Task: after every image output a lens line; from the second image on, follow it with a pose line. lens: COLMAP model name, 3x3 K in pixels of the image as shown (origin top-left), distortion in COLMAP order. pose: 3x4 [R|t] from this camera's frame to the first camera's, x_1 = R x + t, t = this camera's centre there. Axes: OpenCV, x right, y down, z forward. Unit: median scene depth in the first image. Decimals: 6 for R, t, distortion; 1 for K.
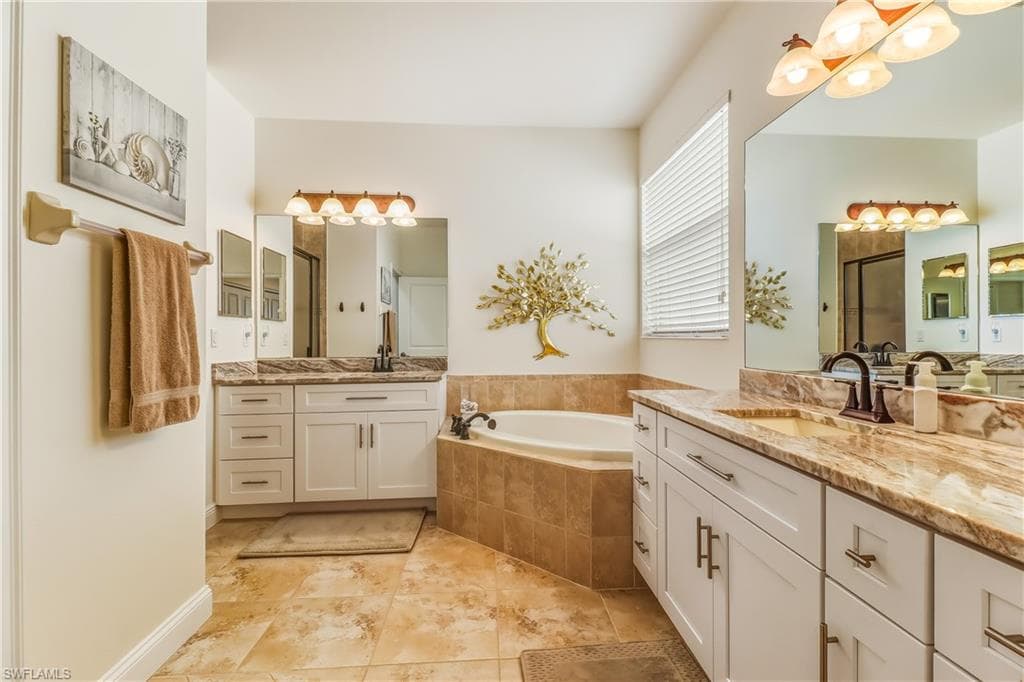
lens RADIAL K [[471.6, 0, 526.1], [0, 471.6, 335.7], [0, 0, 1]] dist [0.014483, -0.010582]
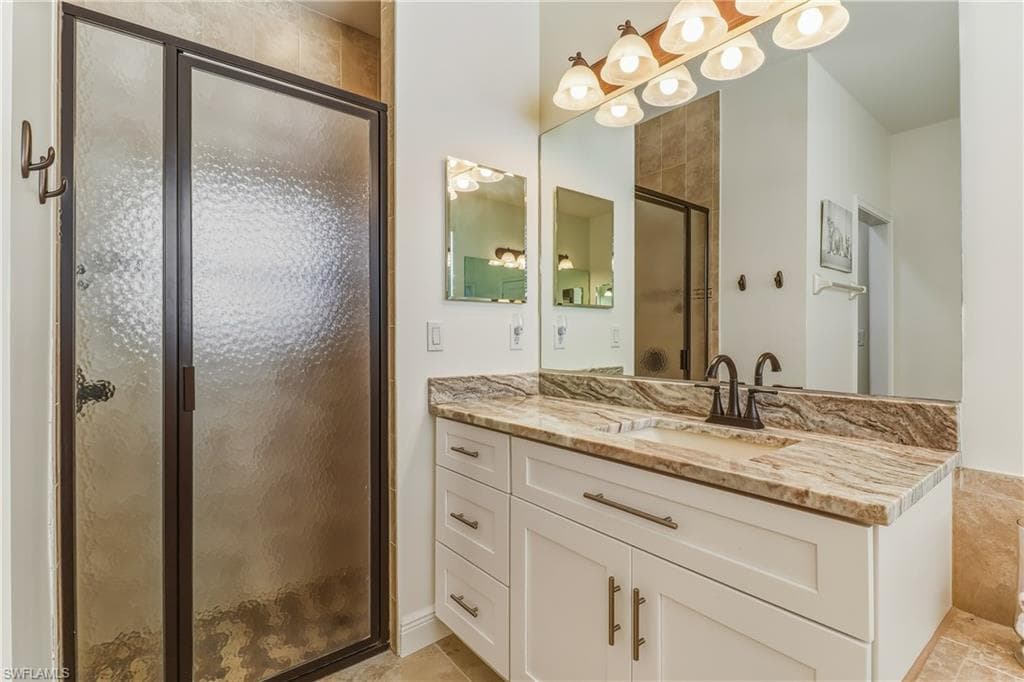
lens RADIAL K [[471.6, 0, 519.2], [0, 471.6, 336.1], [0, 0, 1]] dist [0.014483, -0.010582]
pose [[0.553079, 0.003392, -0.833122, -0.078904], [0.003194, 0.999976, 0.006192, 0.001296], [0.833123, -0.006086, 0.553054, 0.654290]]
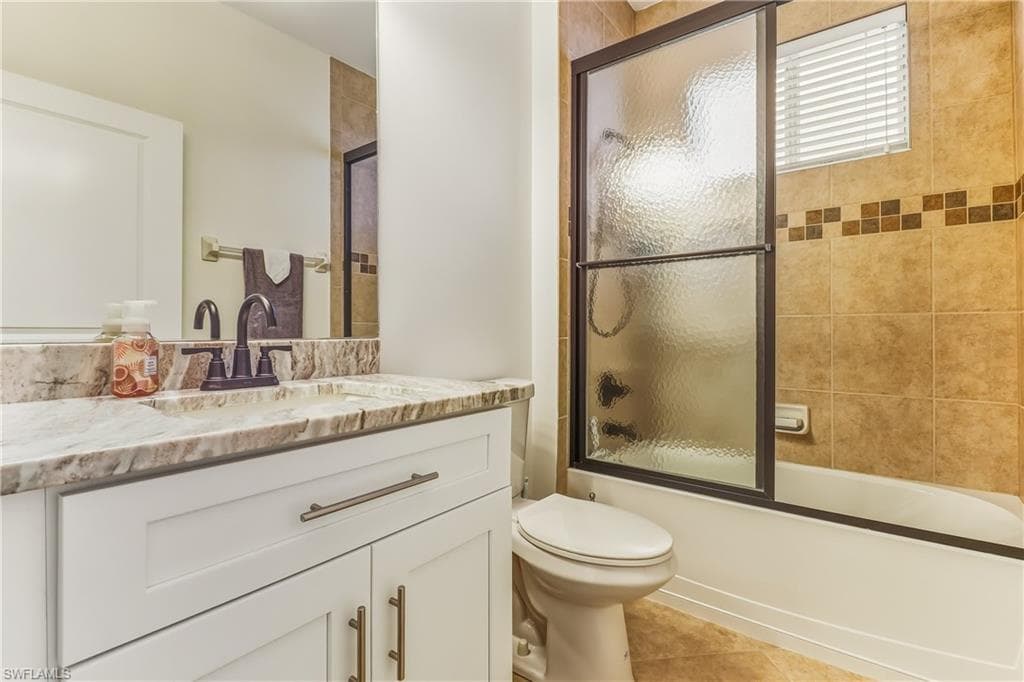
lens RADIAL K [[471.6, 0, 509.7], [0, 471.6, 336.7], [0, 0, 1]] dist [0.014483, -0.010582]
pose [[0.673904, 0.001572, 0.738817, -0.420835], [-0.009451, 0.999934, 0.006493, 0.042275], [-0.738758, -0.011358, 0.673875, 0.689172]]
